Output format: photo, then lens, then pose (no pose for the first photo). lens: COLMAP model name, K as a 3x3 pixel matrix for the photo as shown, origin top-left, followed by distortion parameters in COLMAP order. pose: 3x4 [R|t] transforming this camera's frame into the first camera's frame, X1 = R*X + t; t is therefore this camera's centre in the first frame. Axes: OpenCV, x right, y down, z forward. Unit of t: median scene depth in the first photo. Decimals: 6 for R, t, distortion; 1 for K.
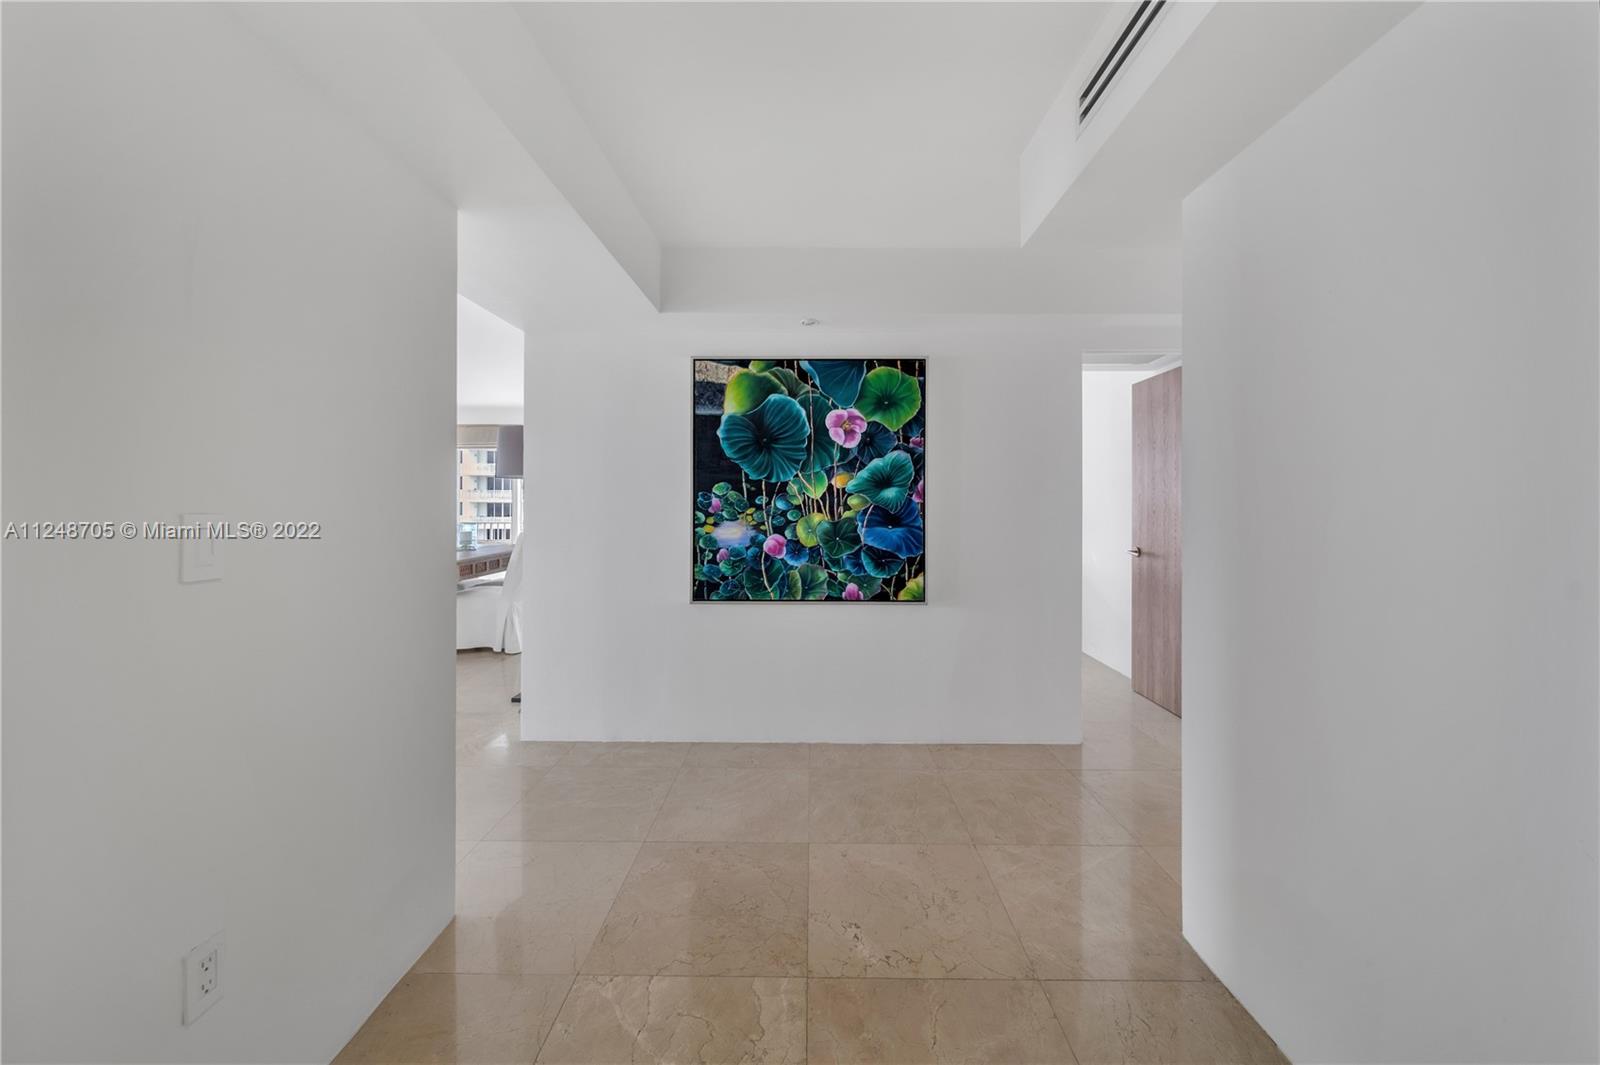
lens RADIAL K [[576.6, 0, 817.9], [0, 576.6, 507.3], [0, 0, 1]] dist [0.001688, -0.000038]
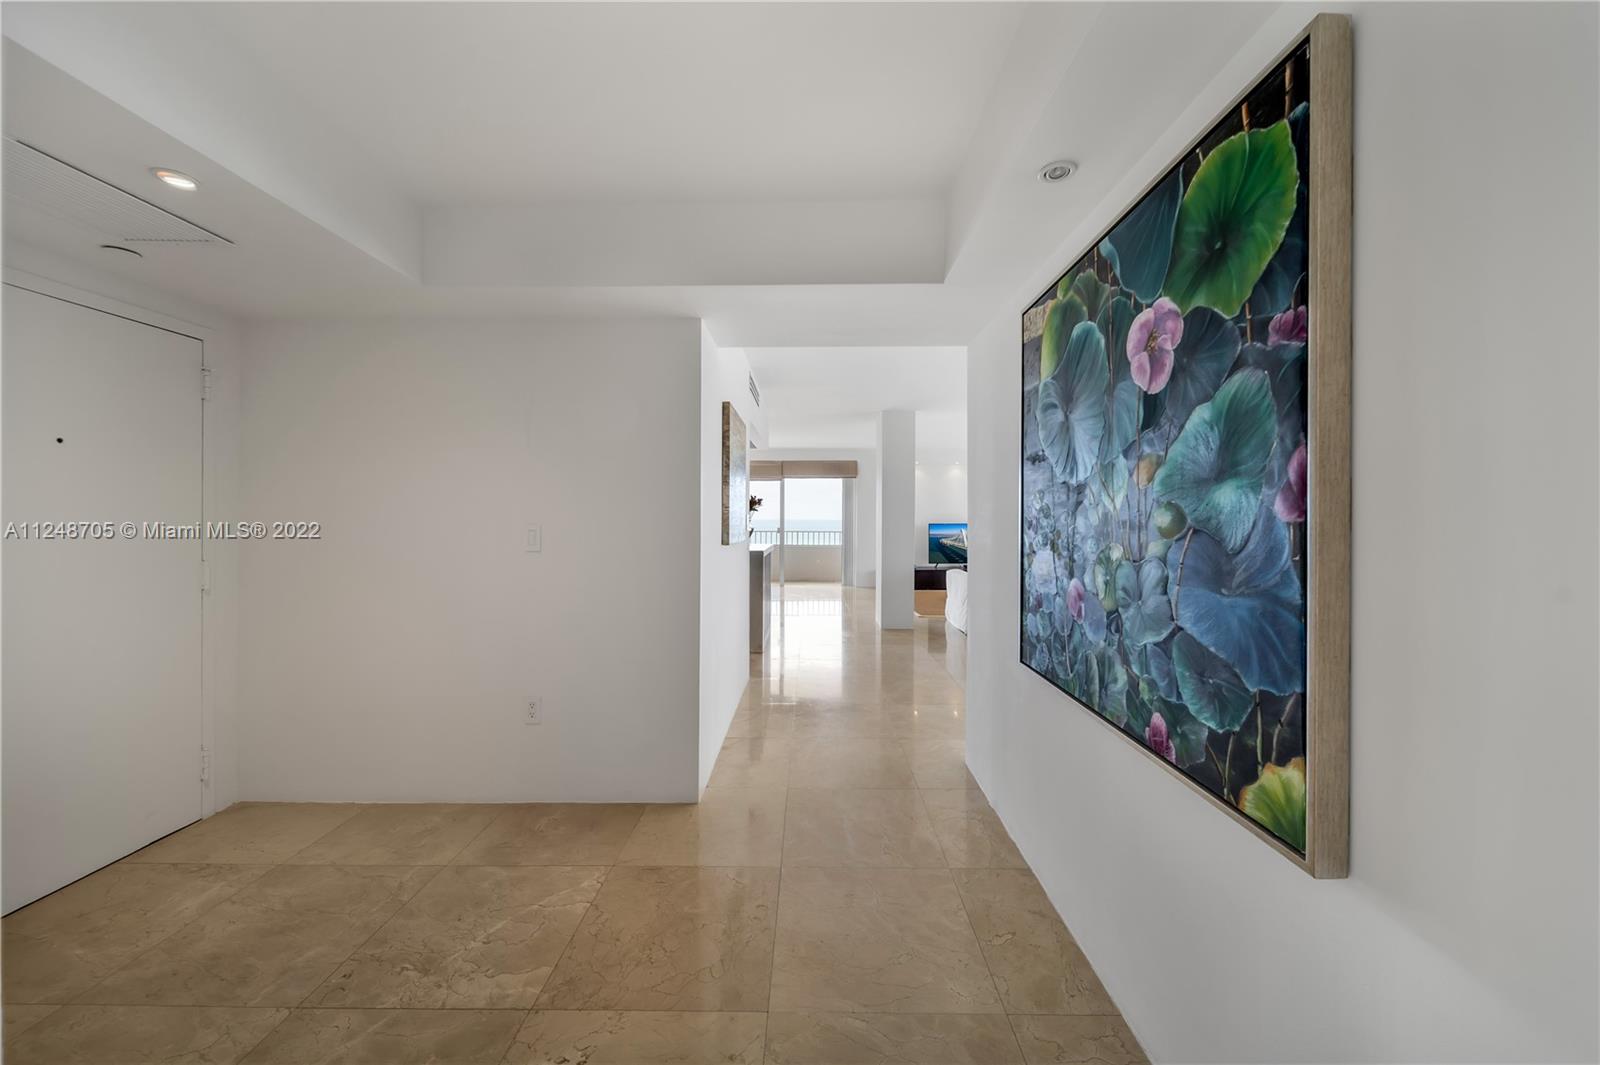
lens RADIAL K [[576.6, 0, 802.8], [0, 576.6, 521.6], [0, 0, 1]] dist [0.001688, -0.000038]
pose [[-0.012393, 0.002443, -0.999920, 0.483270], [-0.006665, 0.999975, 0.002526, -0.007672], [0.999901, 0.006696, -0.012377, 0.746137]]
